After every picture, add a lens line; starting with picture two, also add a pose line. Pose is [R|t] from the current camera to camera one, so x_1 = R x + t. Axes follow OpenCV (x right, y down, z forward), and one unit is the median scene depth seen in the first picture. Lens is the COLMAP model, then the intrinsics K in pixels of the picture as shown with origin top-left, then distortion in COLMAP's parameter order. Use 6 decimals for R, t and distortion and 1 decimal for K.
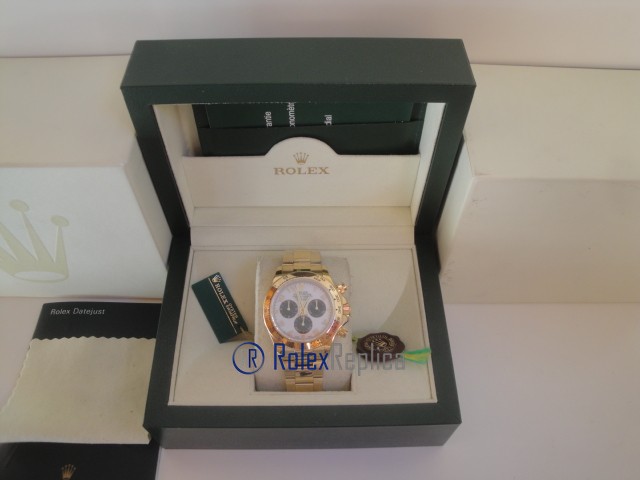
lens RADIAL K [[528.5, 0, 324.4], [0, 528.5, 234.6], [0, 0, 1]] dist [-0.155909, 0.103377]
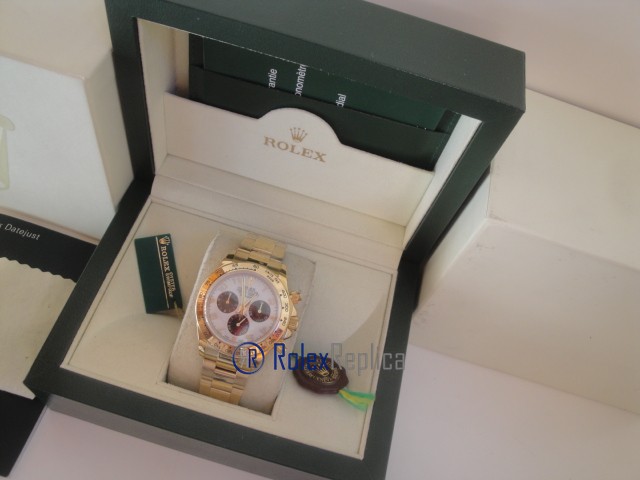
lens RADIAL K [[528.5, 0, 316.3], [0, 528.5, 239.0], [0, 0, 1]] dist [-0.155909, 0.103377]
pose [[0.954239, 0.298958, -0.007232, 0.039960], [-0.298498, 0.953677, 0.037411, -0.026147], [0.018082, -0.033540, 0.999274, 0.154593]]
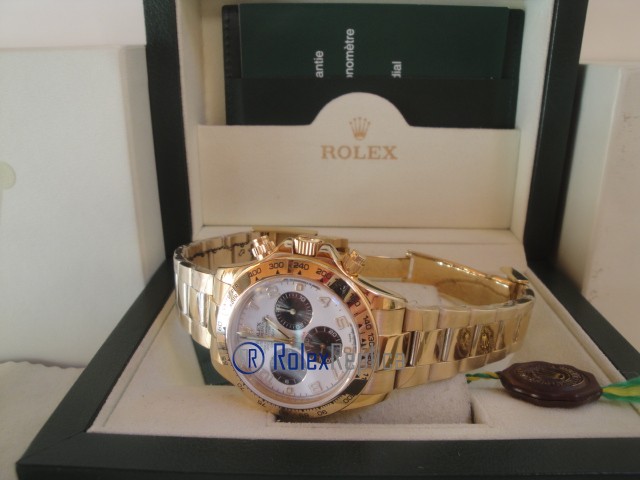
lens RADIAL K [[528.5, 0, 319.7], [0, 528.5, 237.5], [0, 0, 1]] dist [-0.155909, 0.103377]
pose [[0.999278, 0.001964, -0.037954, -0.072337], [-0.022751, 0.830877, -0.555991, 0.390618], [0.030443, 0.556453, 0.830321, 0.480733]]
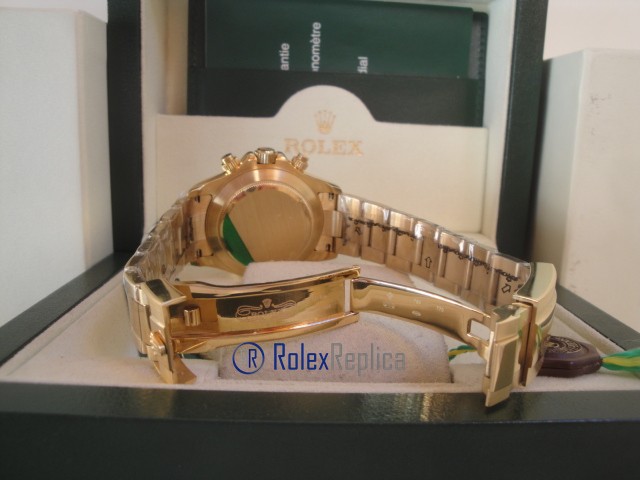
lens RADIAL K [[528.5, 0, 321.1], [0, 528.5, 228.3], [0, 0, 1]] dist [-0.155909, 0.103377]
pose [[0.999663, 0.017427, 0.019265, -0.060695], [0.000516, 0.728106, -0.685465, 0.449113], [-0.025972, 0.685243, 0.727851, 0.586632]]
